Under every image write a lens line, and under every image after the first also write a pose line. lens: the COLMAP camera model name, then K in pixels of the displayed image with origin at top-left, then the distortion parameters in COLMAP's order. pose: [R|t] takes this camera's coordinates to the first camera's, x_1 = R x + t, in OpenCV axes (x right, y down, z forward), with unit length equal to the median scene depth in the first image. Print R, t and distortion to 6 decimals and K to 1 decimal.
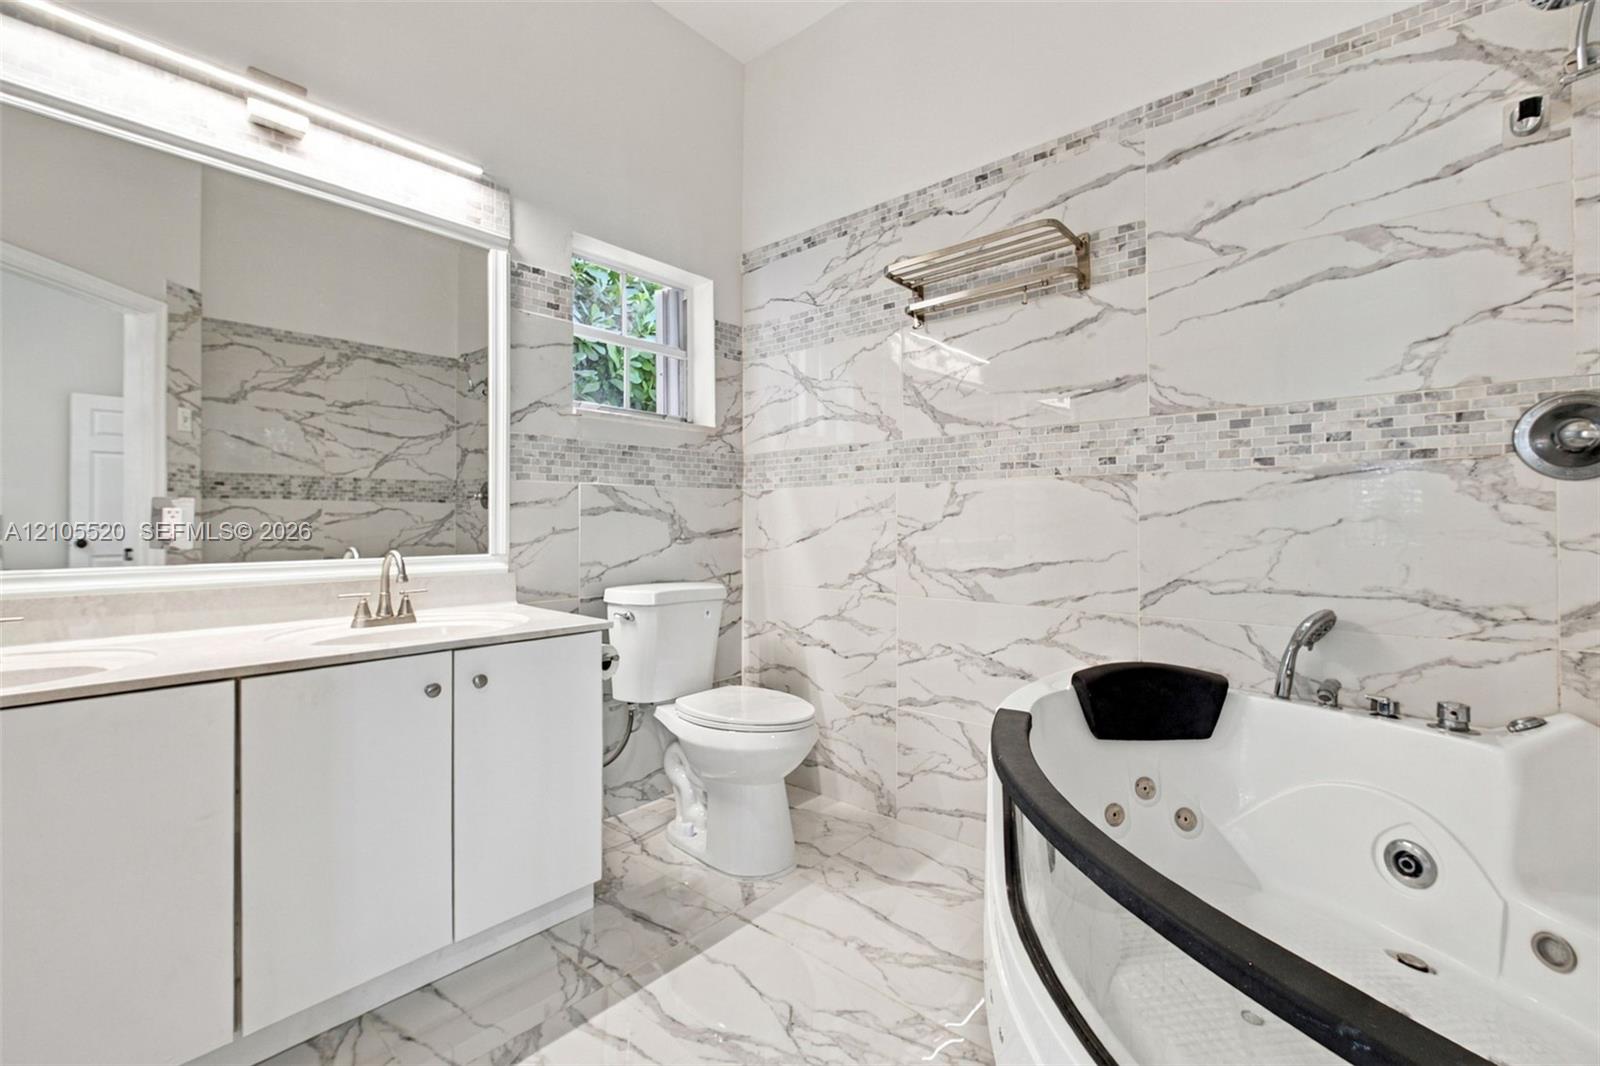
lens RADIAL K [[684.7, 0, 793.1], [0, 684.7, 523.9], [0, 0, 1]] dist [-0.011216, -0.000570]
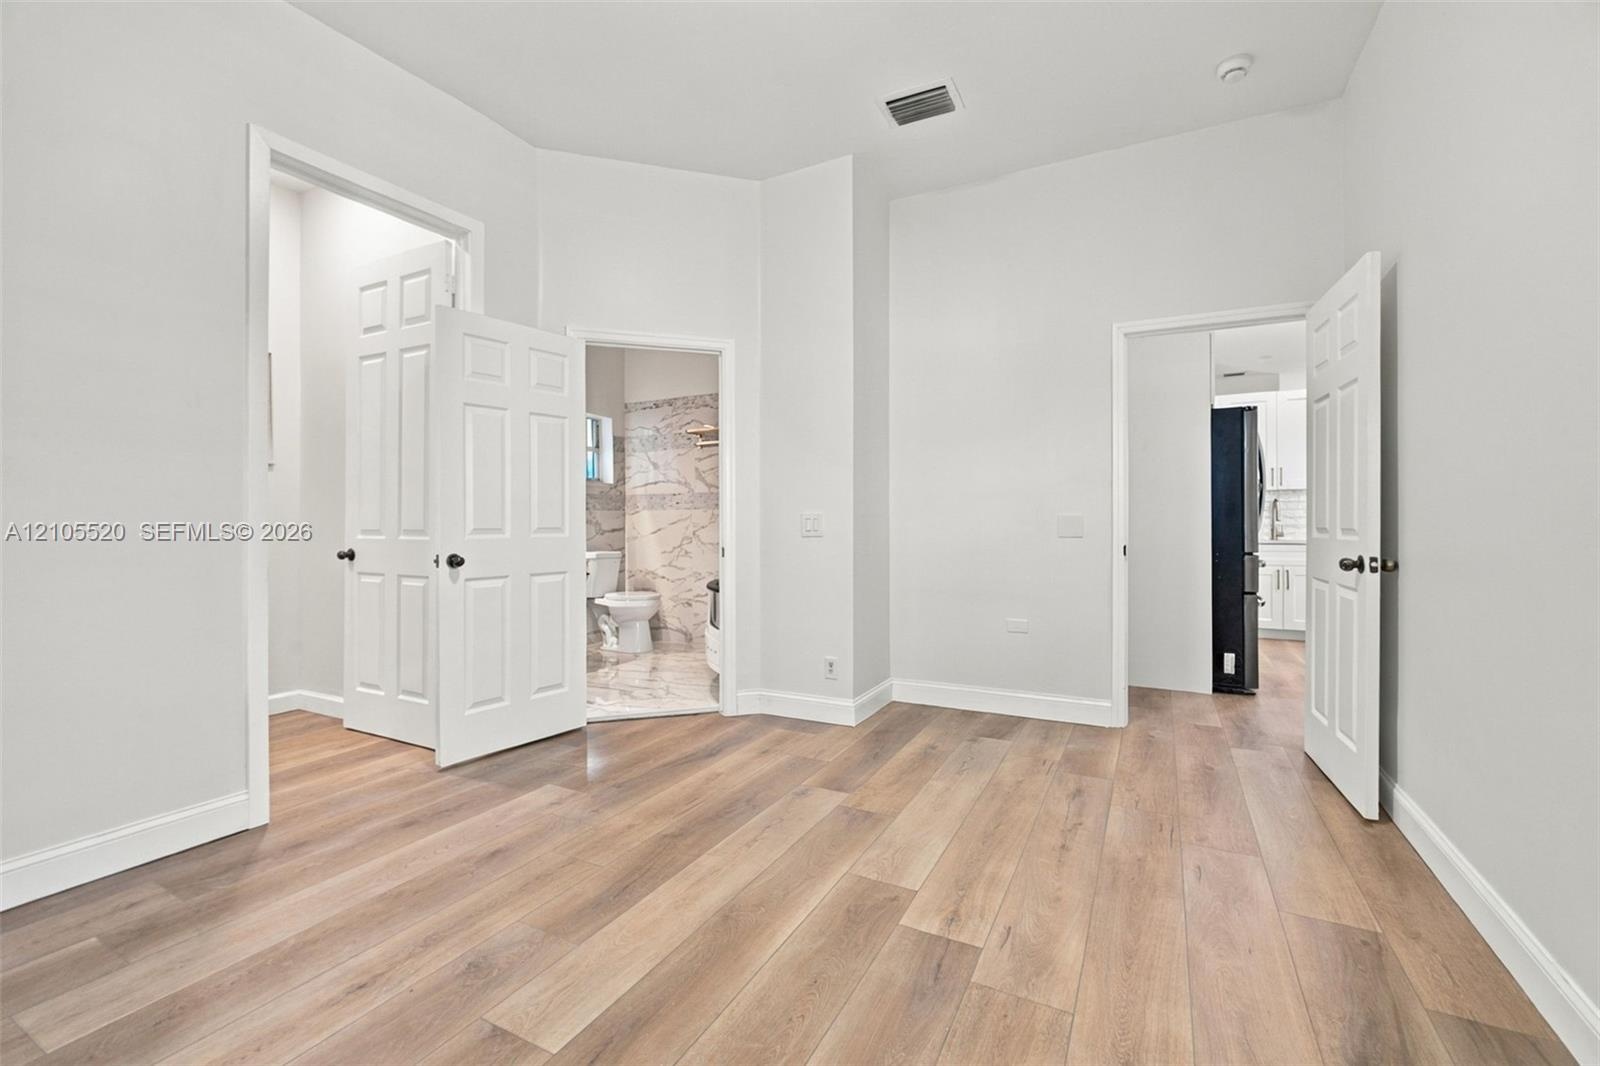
lens RADIAL K [[684.7, 0, 793.1], [0, 684.7, 523.9], [0, 0, 1]] dist [-0.011216, -0.000570]
pose [[0.972292, -0.005227, 0.233711, -0.071453], [0.005622, 0.999984, -0.001025, -0.002958], [-0.233702, 0.002311, 0.972305, -1.429657]]
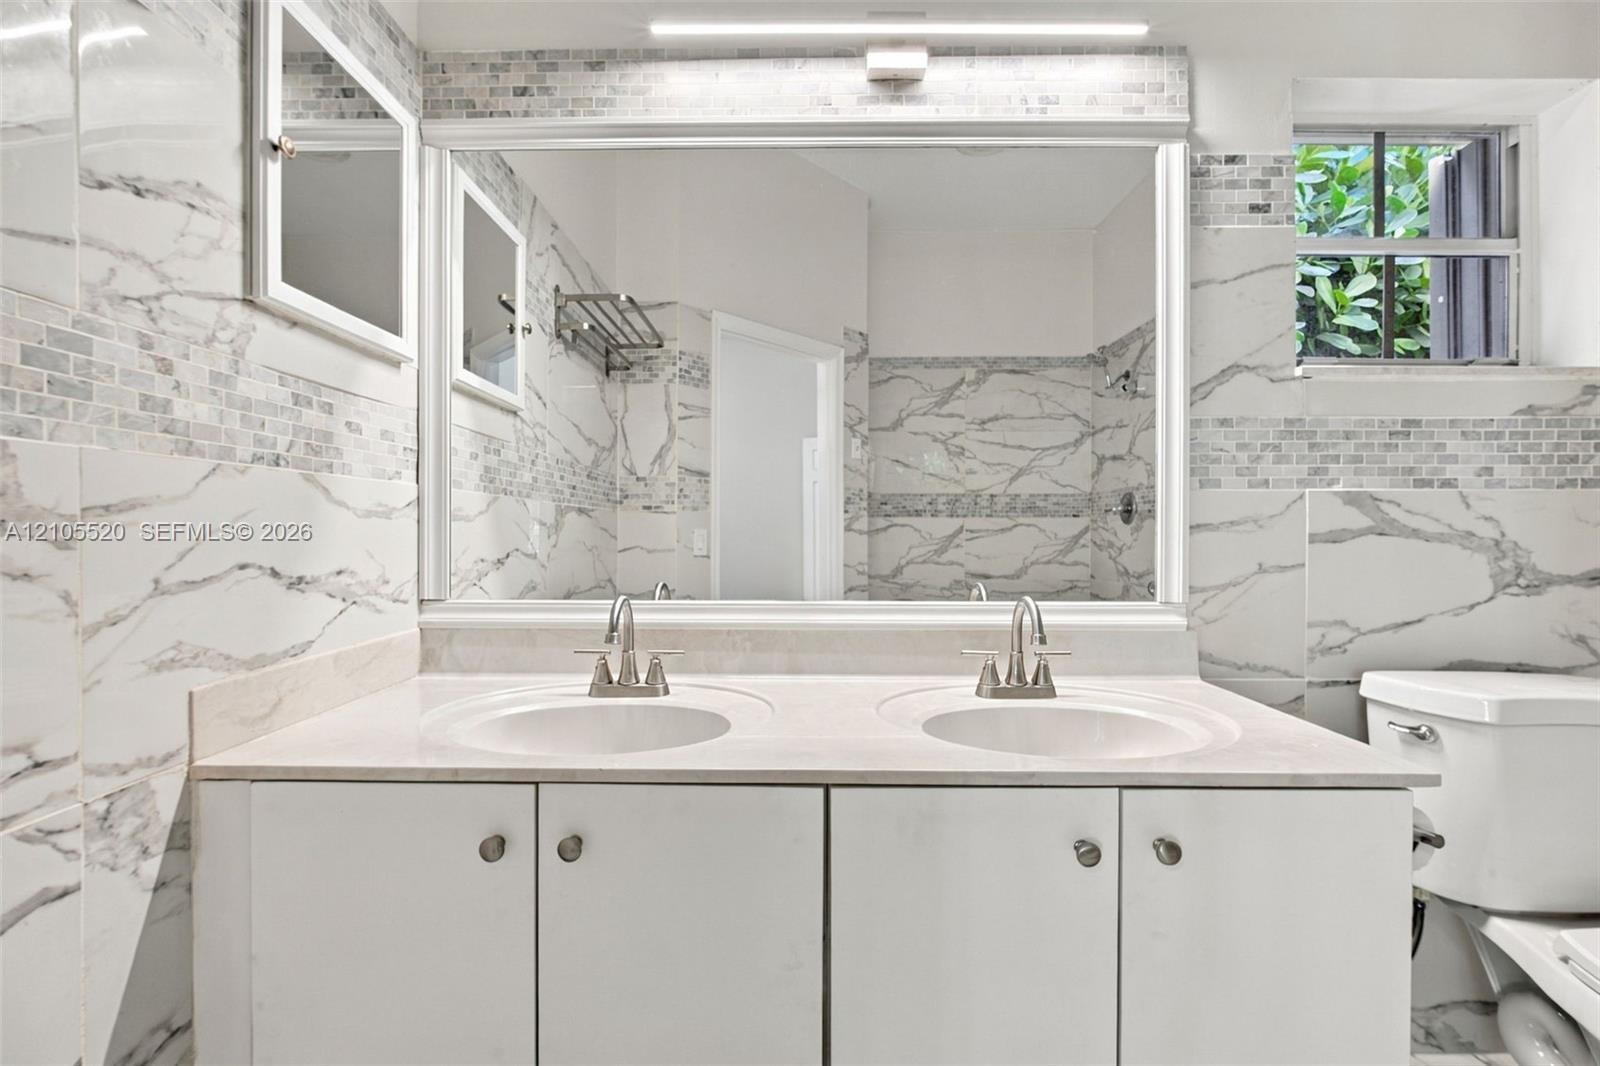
lens RADIAL K [[683.1, 0, 799.1], [0, 683.1, 531.4], [0, 0, 1]] dist [-0.008369, -0.000214]
pose [[0.658341, 0.000256, -0.752720, -0.141010], [-0.002719, 0.999994, -0.002038, -0.018545], [0.752715, 0.003388, 0.658338, 0.239865]]
